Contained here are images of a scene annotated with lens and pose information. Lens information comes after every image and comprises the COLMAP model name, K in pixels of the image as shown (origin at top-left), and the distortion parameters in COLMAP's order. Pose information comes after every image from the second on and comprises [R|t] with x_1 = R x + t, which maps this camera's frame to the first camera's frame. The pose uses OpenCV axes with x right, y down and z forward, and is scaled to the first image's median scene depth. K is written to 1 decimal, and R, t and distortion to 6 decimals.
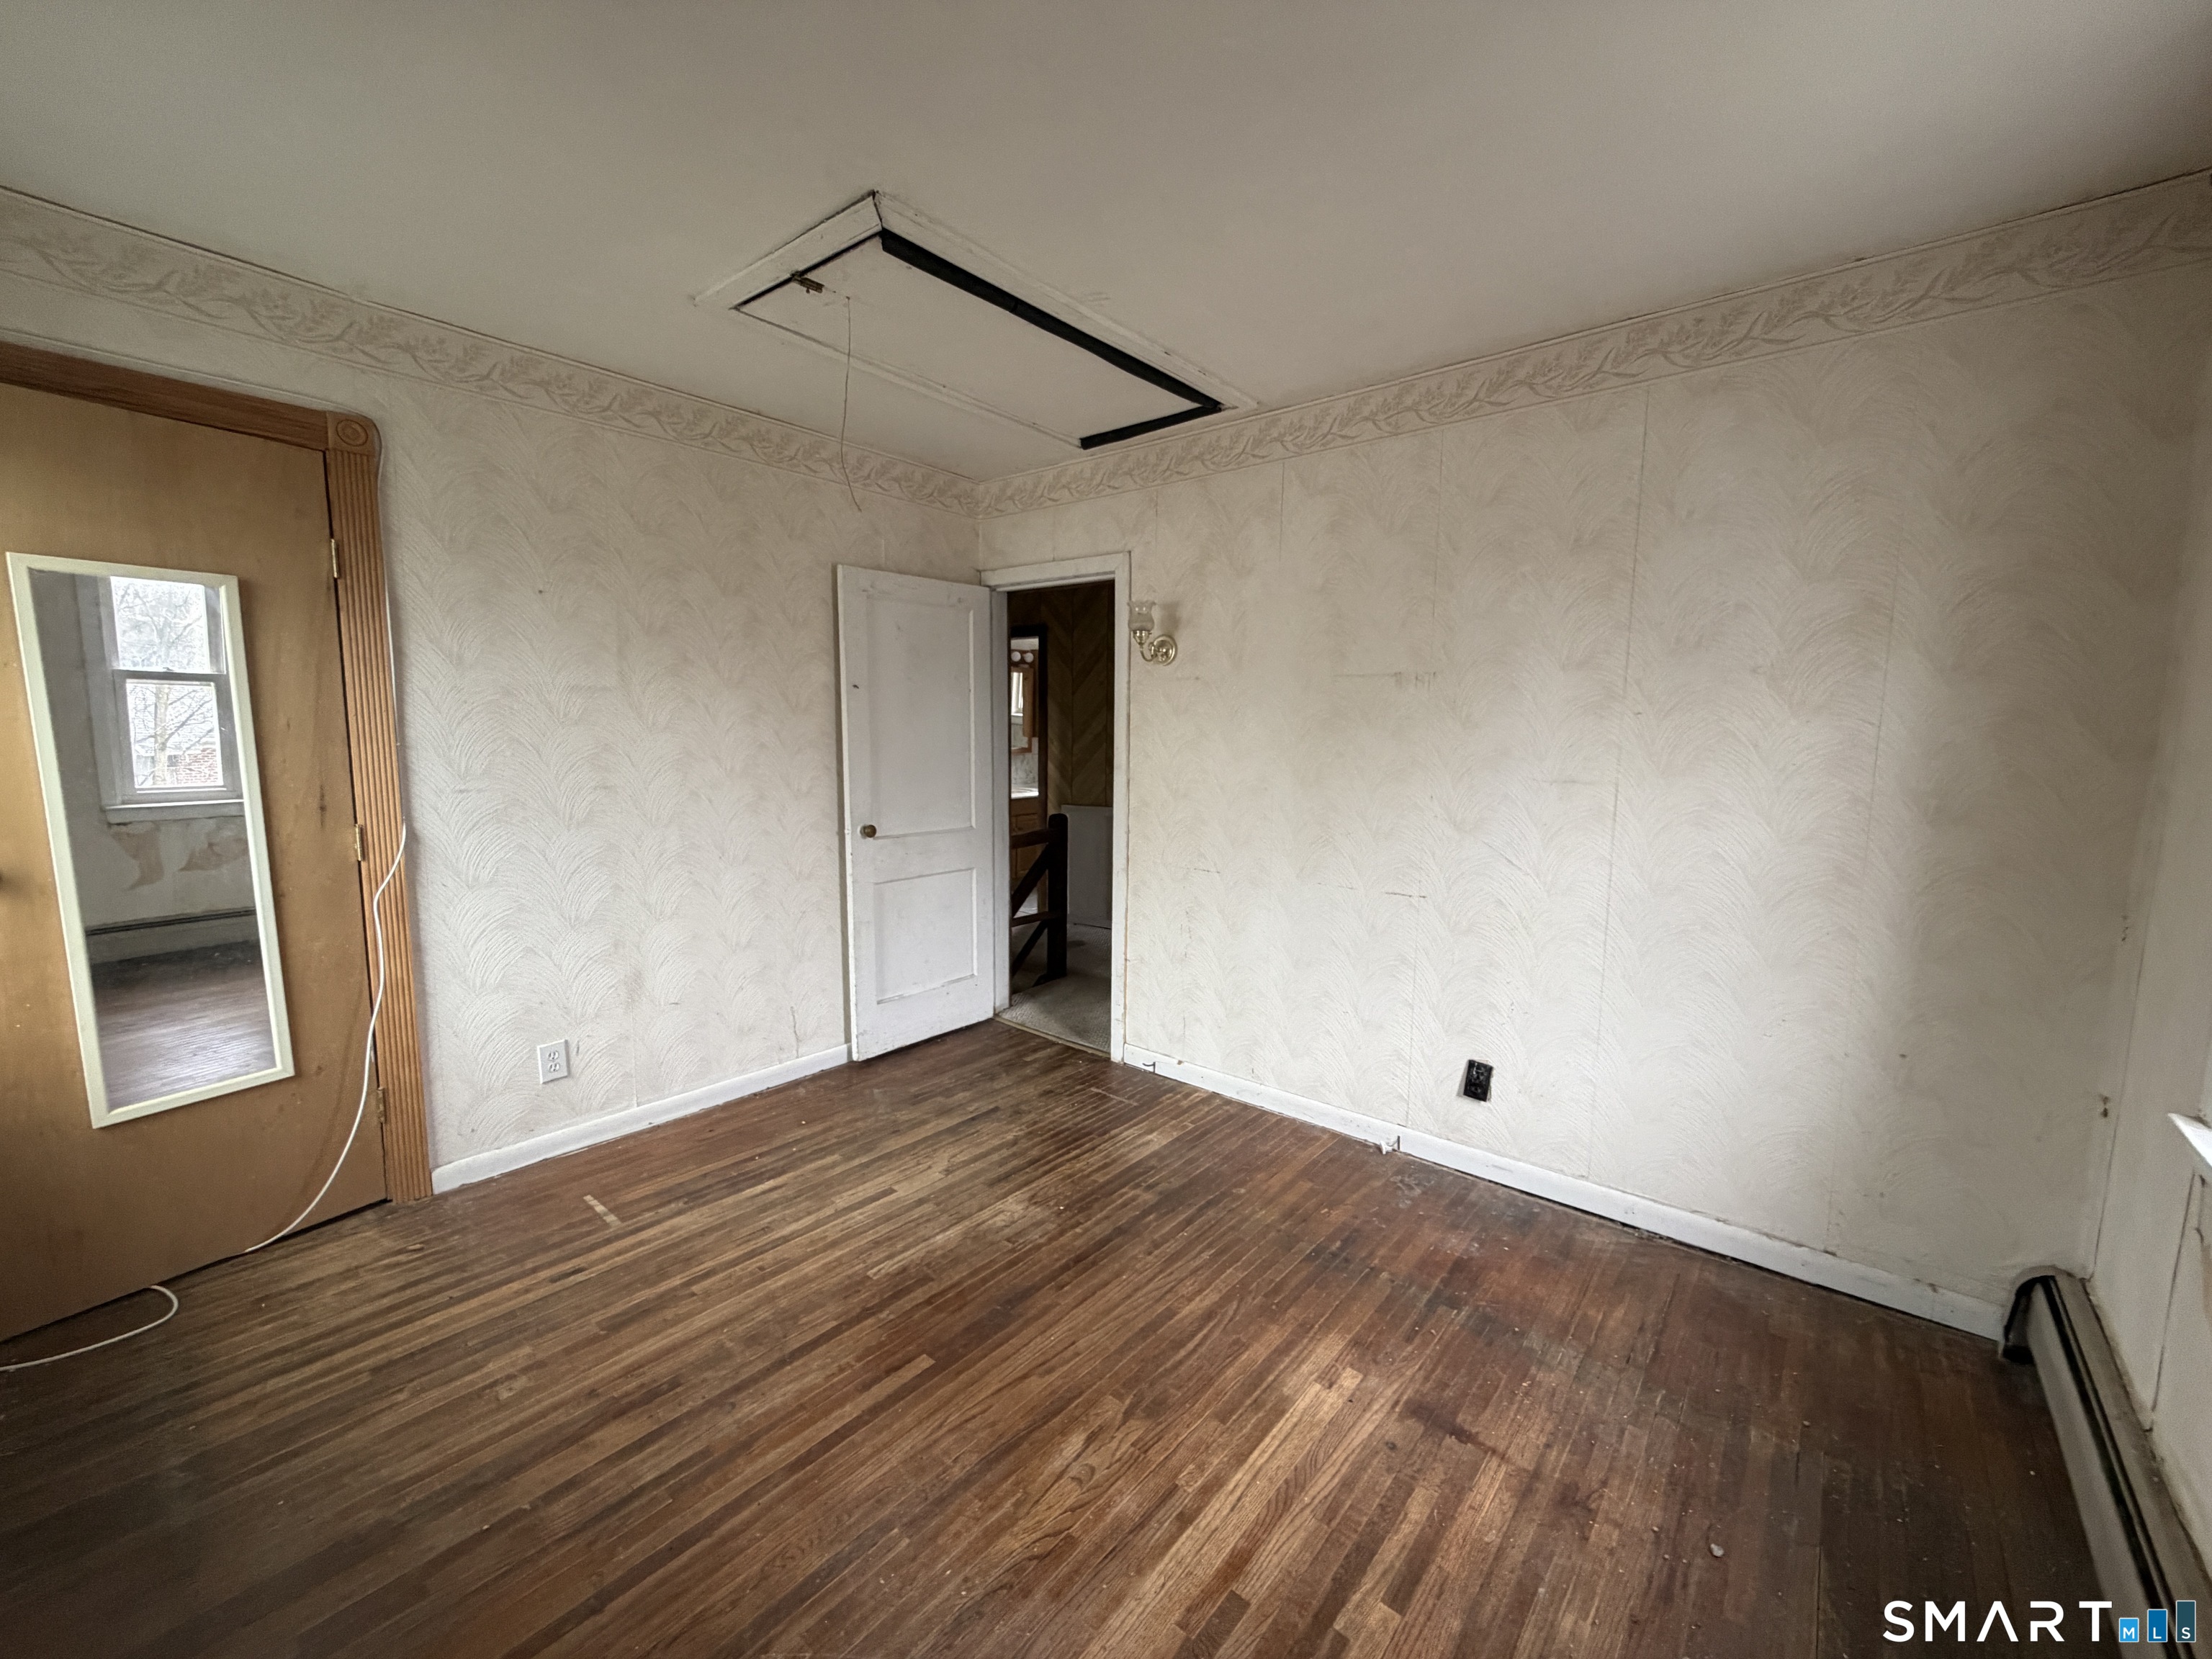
lens RADIAL K [[885.4, 0, 1099.2], [0, 885.4, 830.6], [0, 0, 1]] dist [-0.001104, -0.000085]
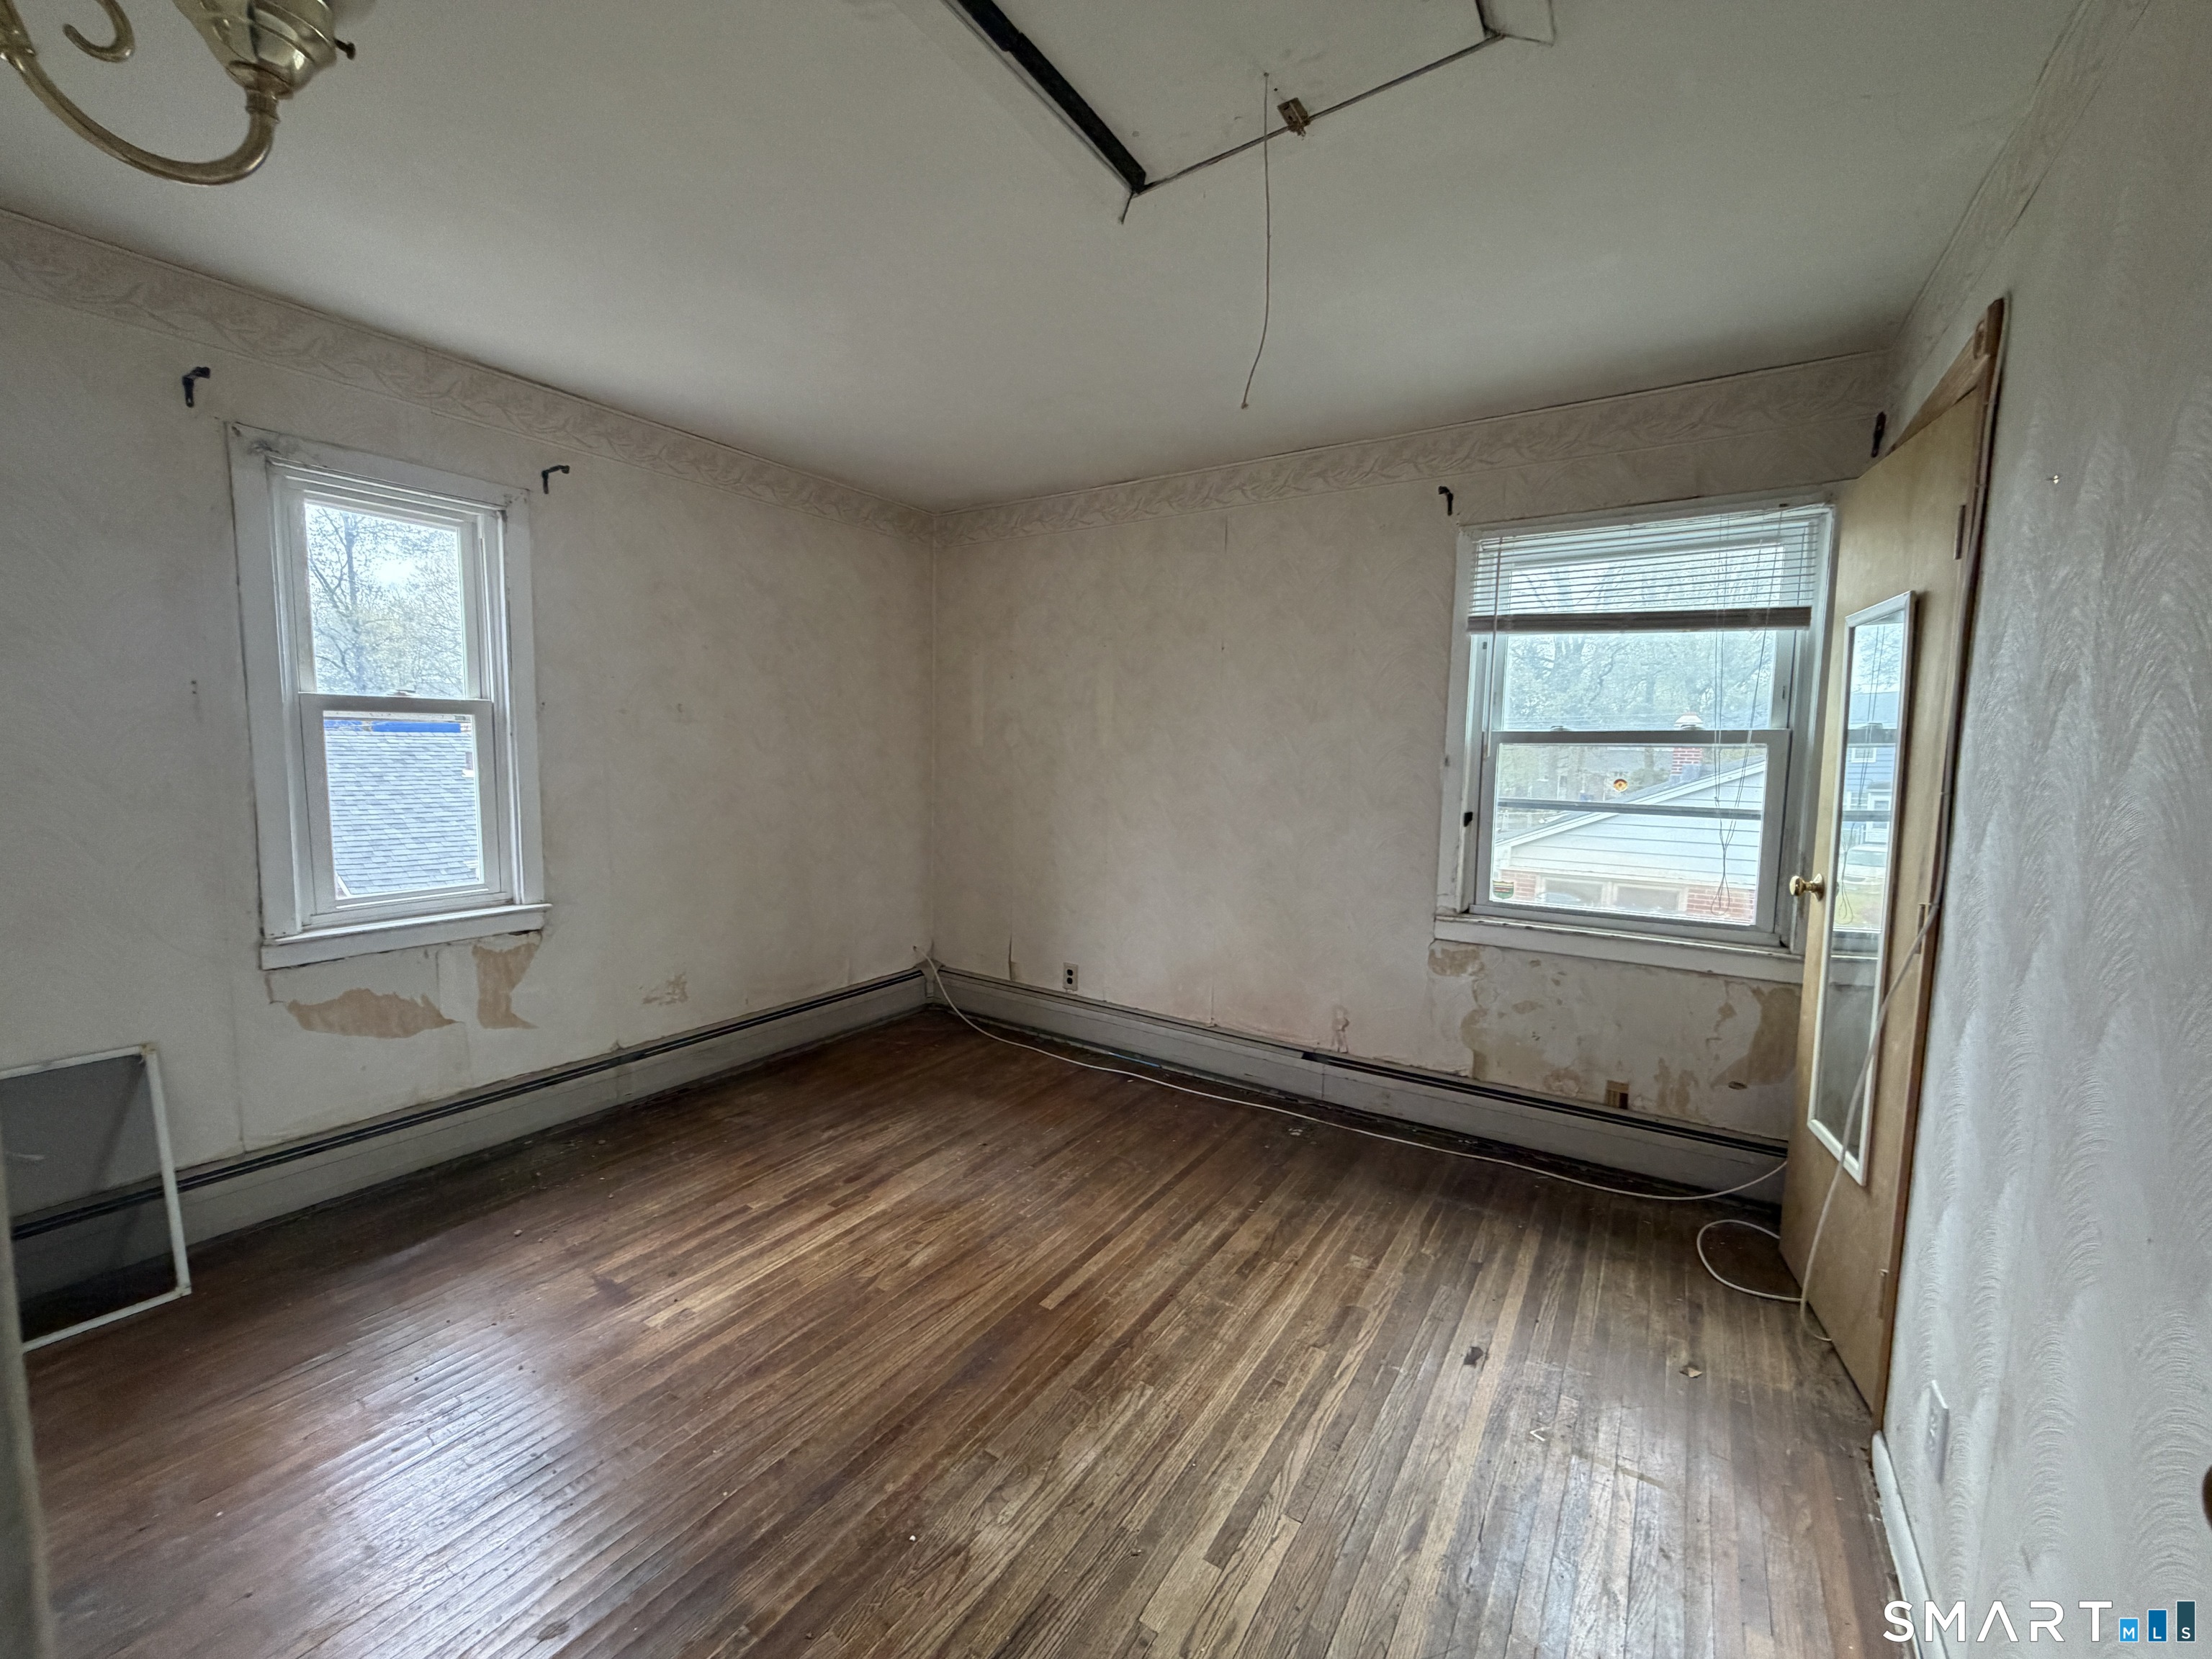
lens RADIAL K [[885.4, 0, 1099.2], [0, 885.4, 830.6], [0, 0, 1]] dist [-0.001104, -0.000085]
pose [[-0.992393, -0.020149, -0.121447, -0.110315], [-0.045220, 0.977213, 0.207389, -0.218923], [0.114500, 0.211303, -0.970691, 1.932417]]
